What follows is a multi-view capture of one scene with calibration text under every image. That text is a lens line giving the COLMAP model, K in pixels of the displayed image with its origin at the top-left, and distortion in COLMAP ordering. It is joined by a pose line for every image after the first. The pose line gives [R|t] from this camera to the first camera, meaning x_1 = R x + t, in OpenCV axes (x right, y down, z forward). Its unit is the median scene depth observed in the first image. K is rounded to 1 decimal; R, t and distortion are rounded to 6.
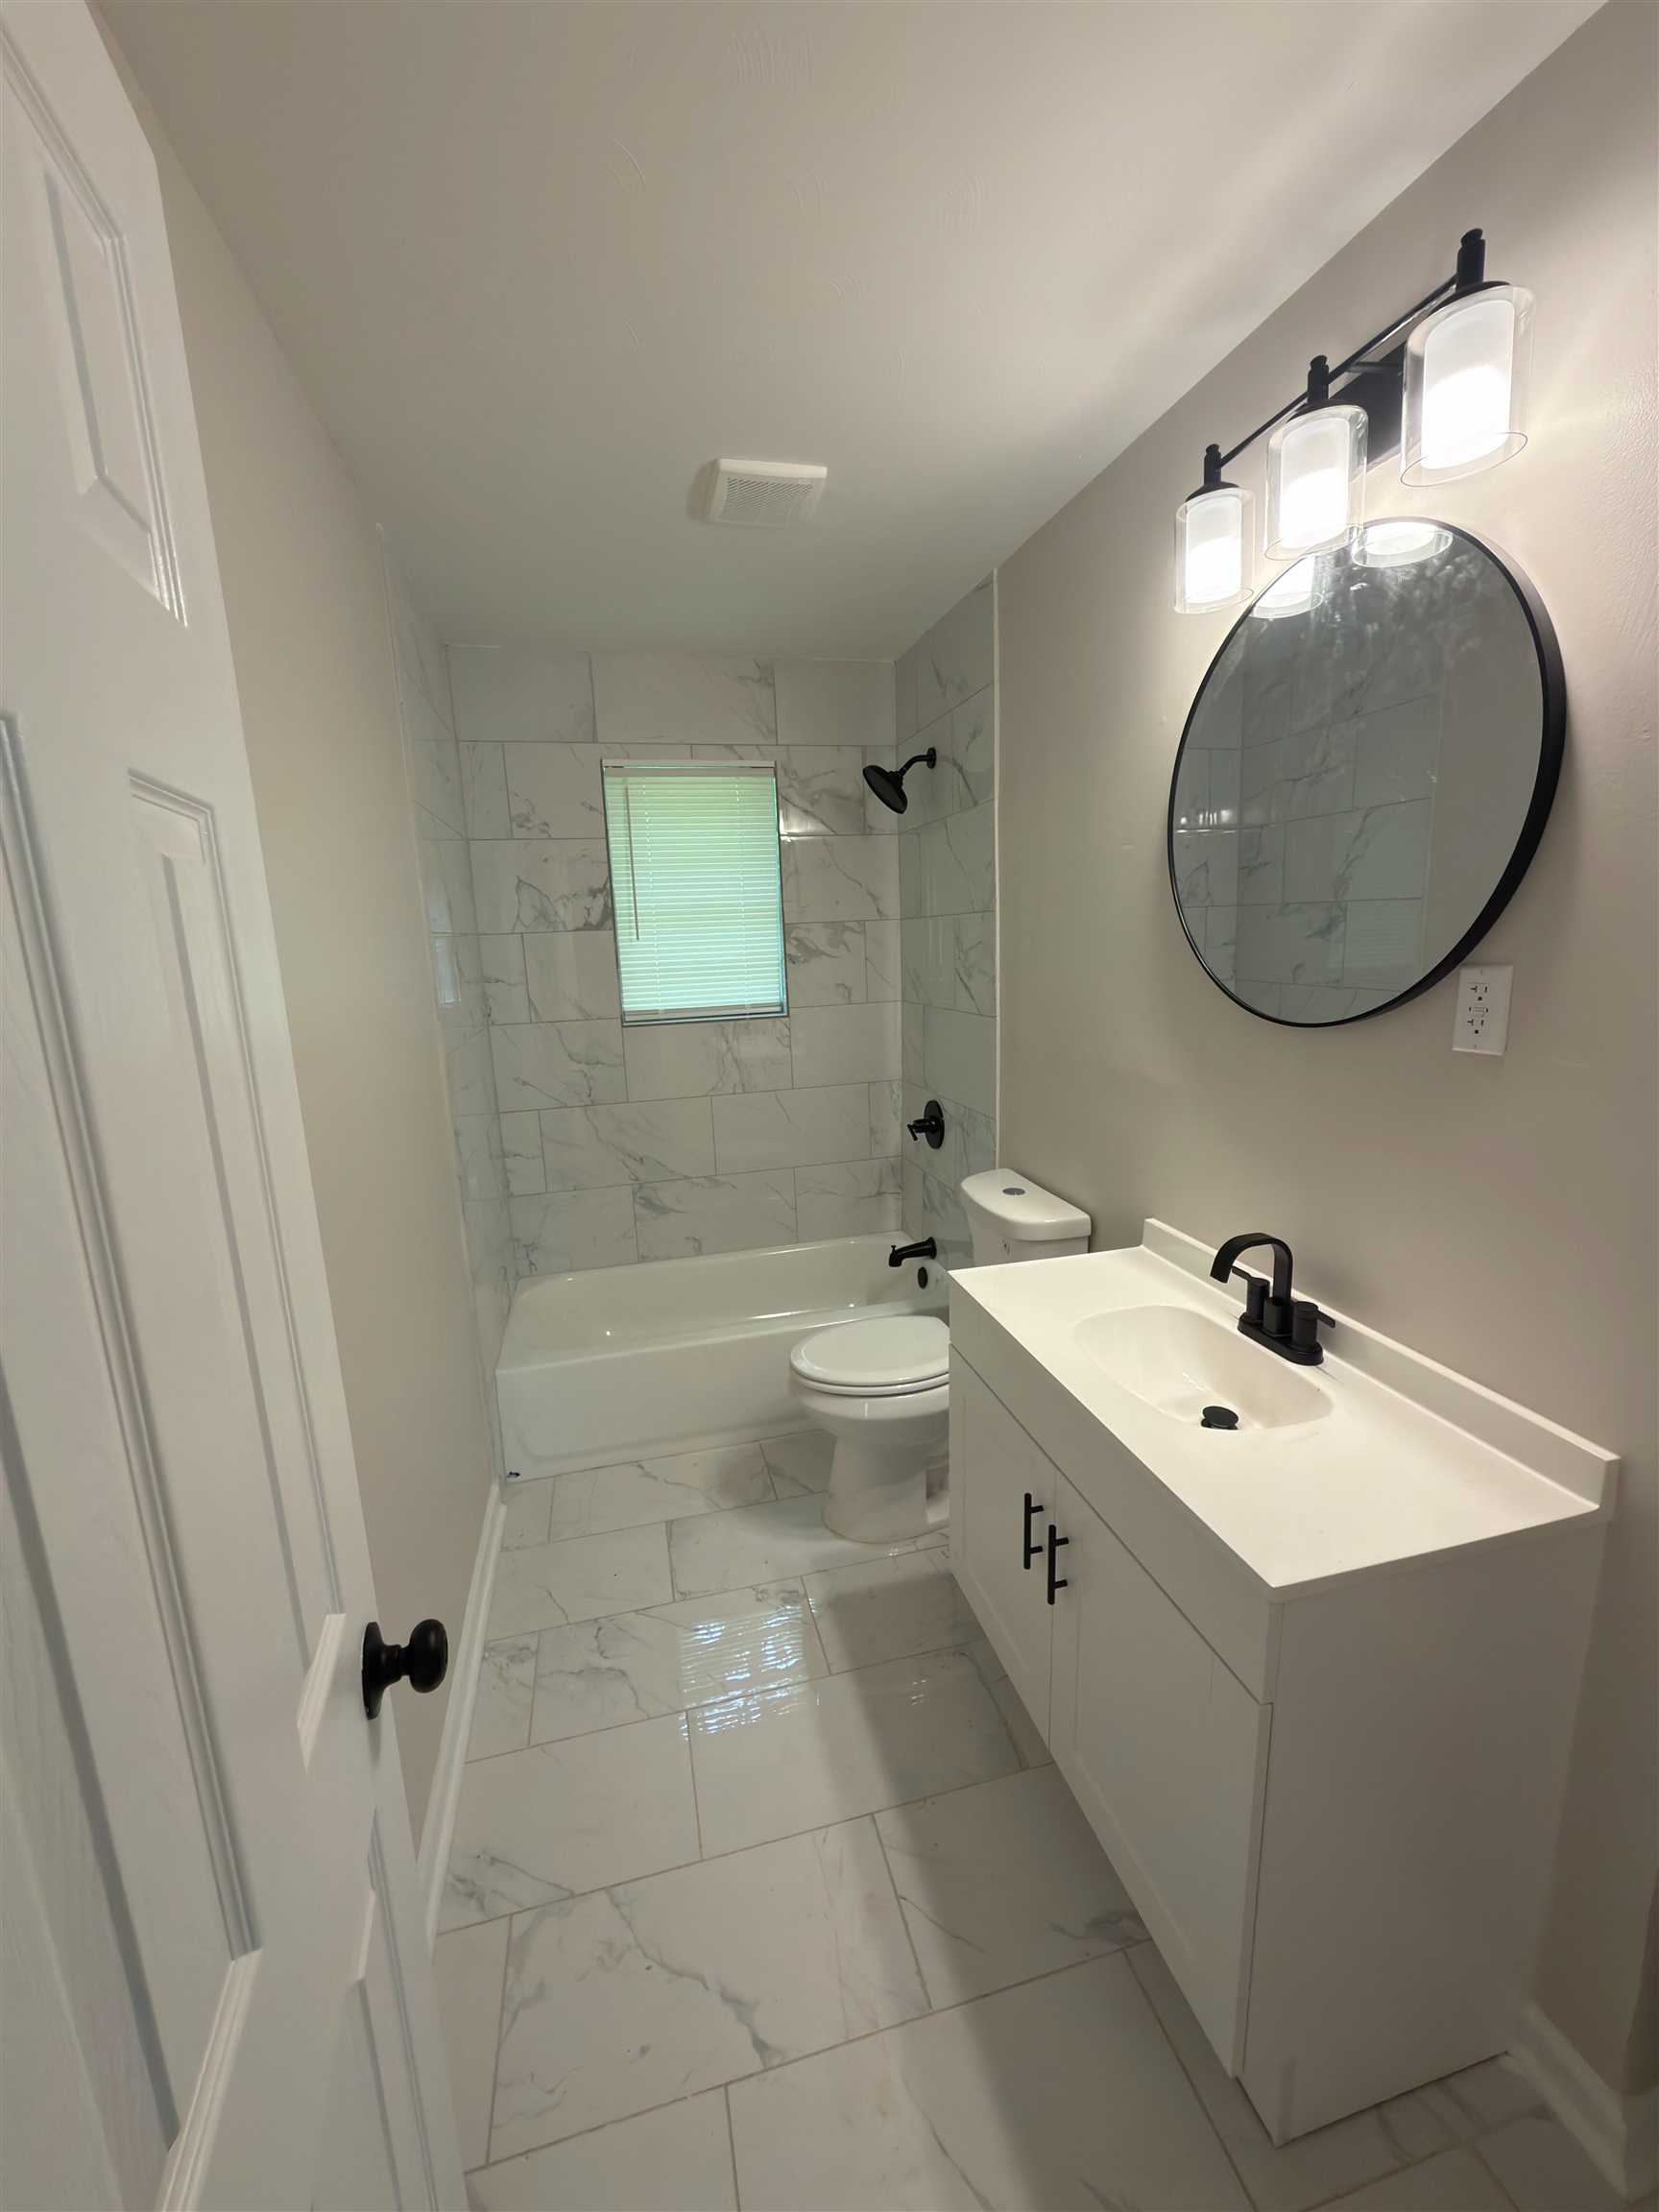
lens RADIAL K [[882.2, 0, 829.5], [0, 882.2, 1106.0], [0, 0, 1]] dist [0.001405, 0.000146]
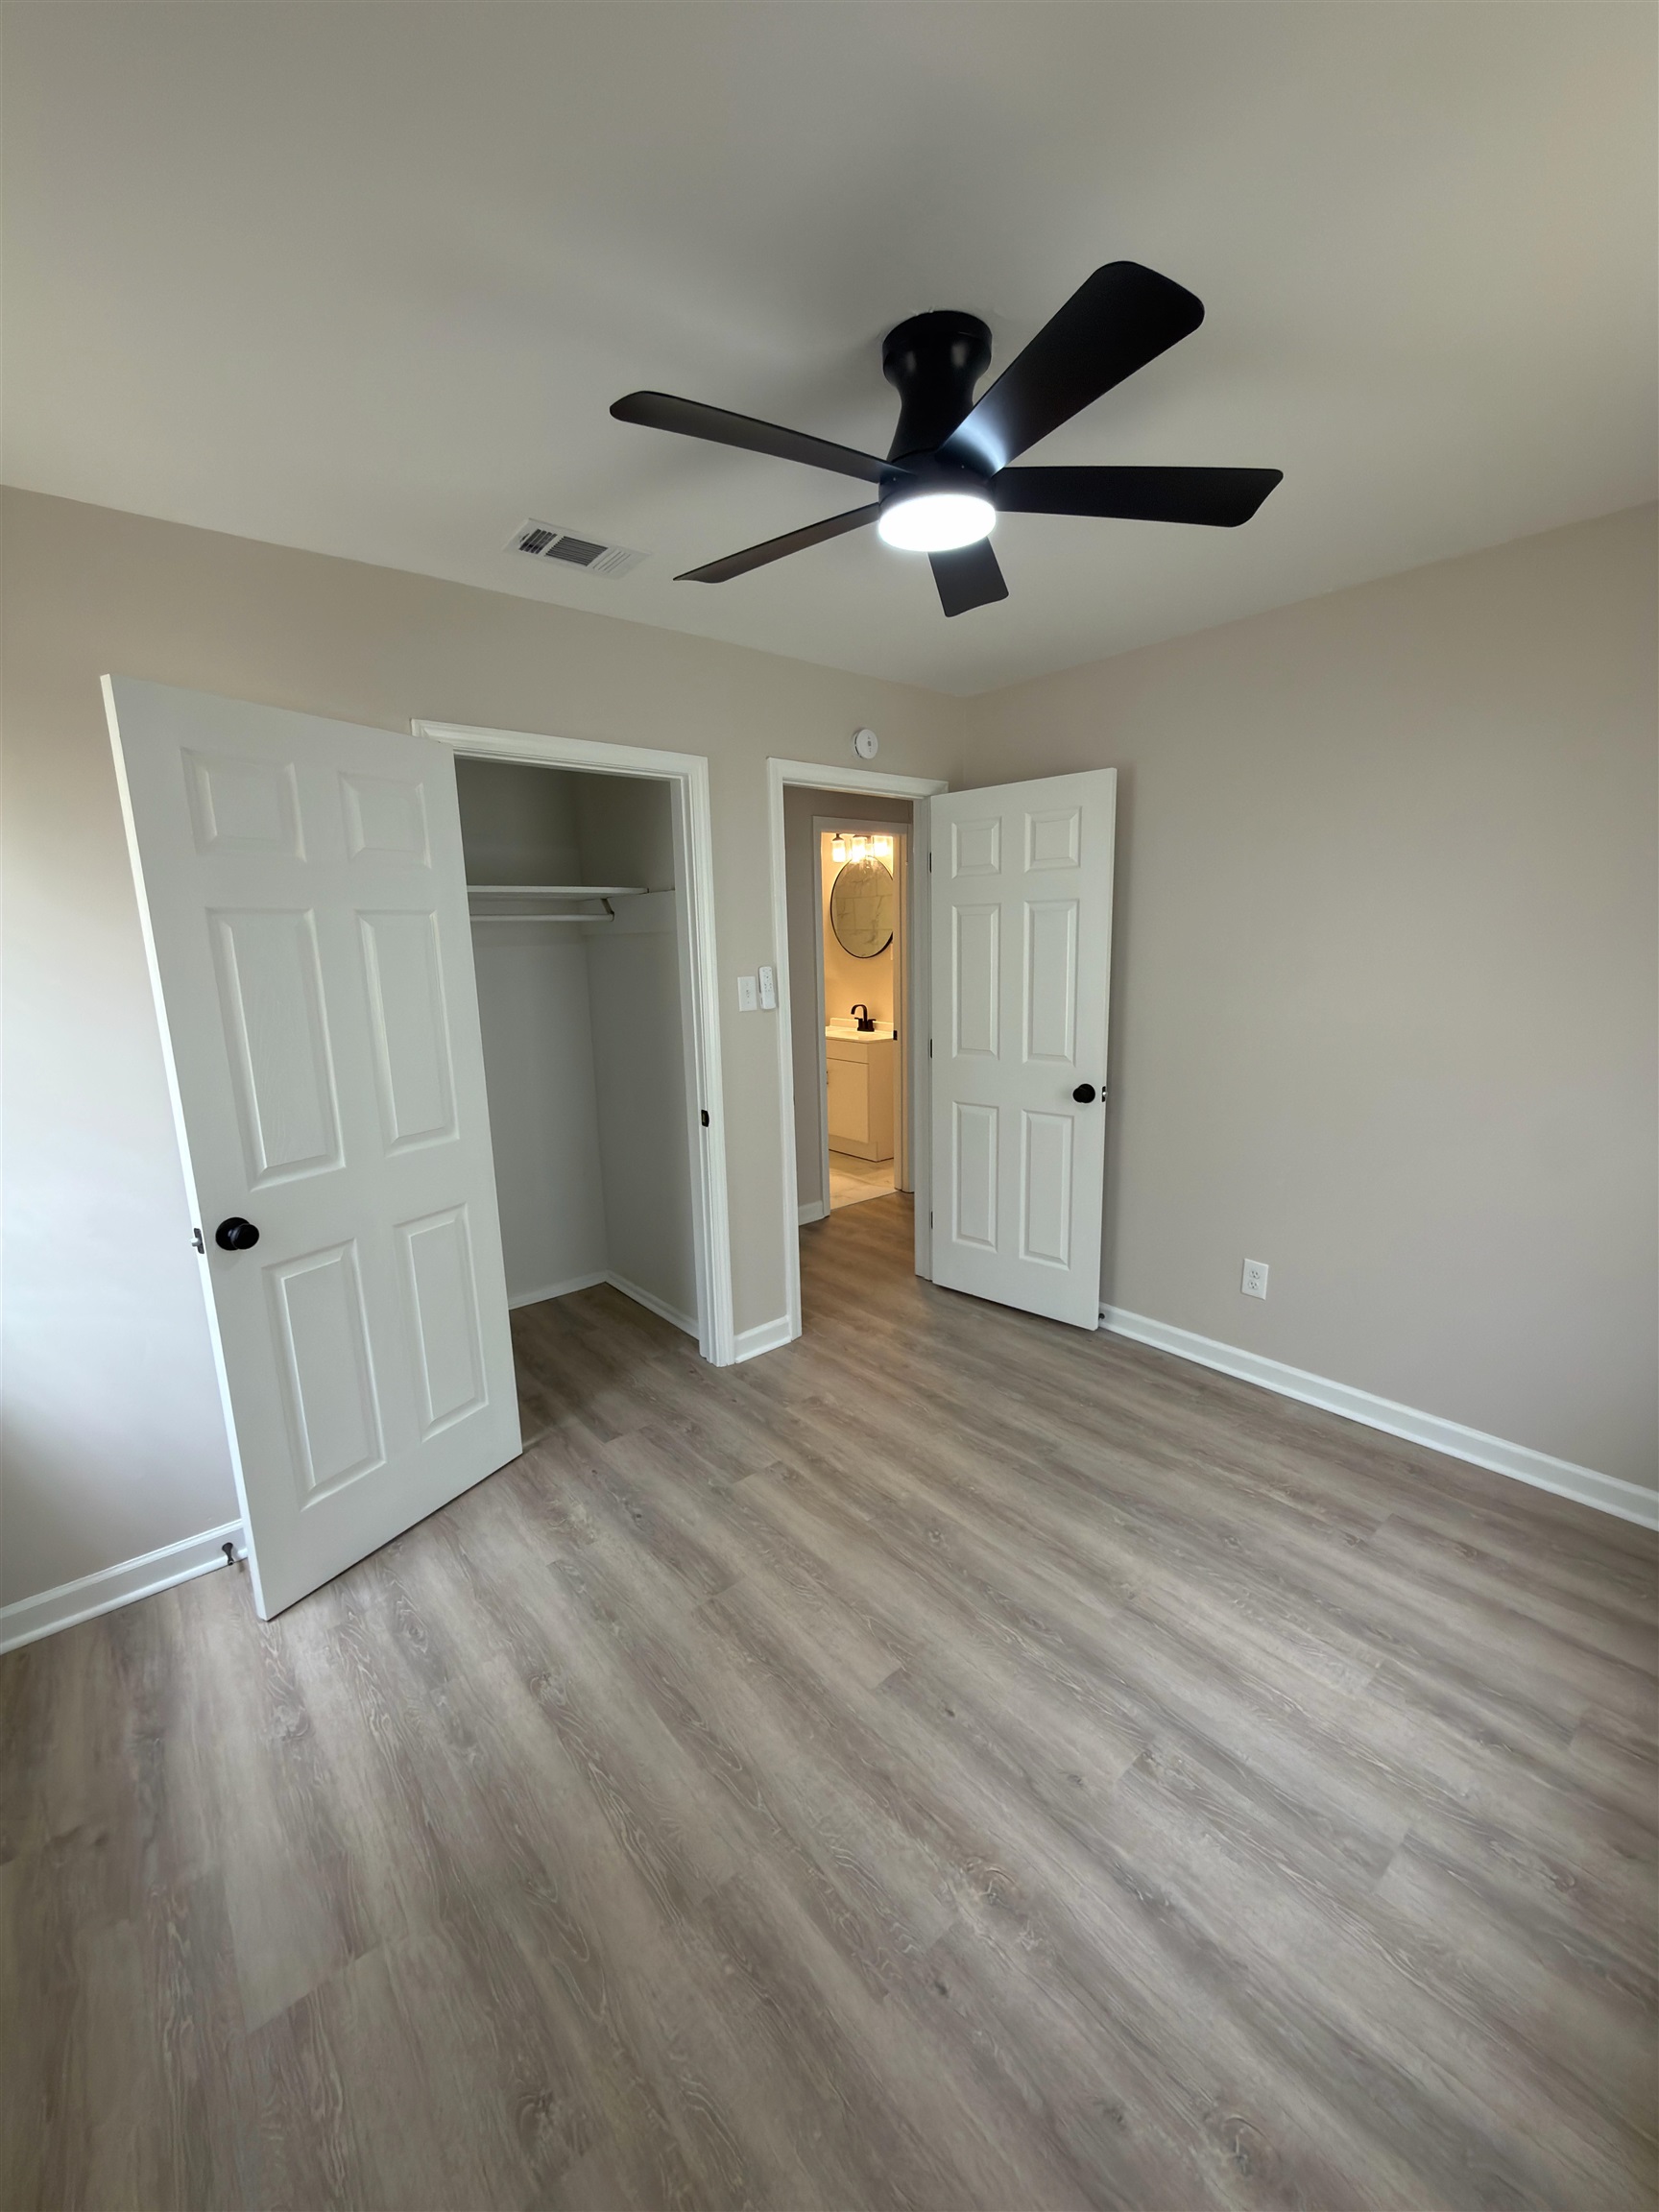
lens RADIAL K [[882.2, 0, 829.5], [0, 882.2, 1106.0], [0, 0, 1]] dist [0.001405, 0.000146]
pose [[0.902501, -0.065362, 0.425699, -1.546687], [0.076502, 0.997028, -0.009103, 0.680790], [-0.423839, 0.040782, 0.904819, -2.879406]]
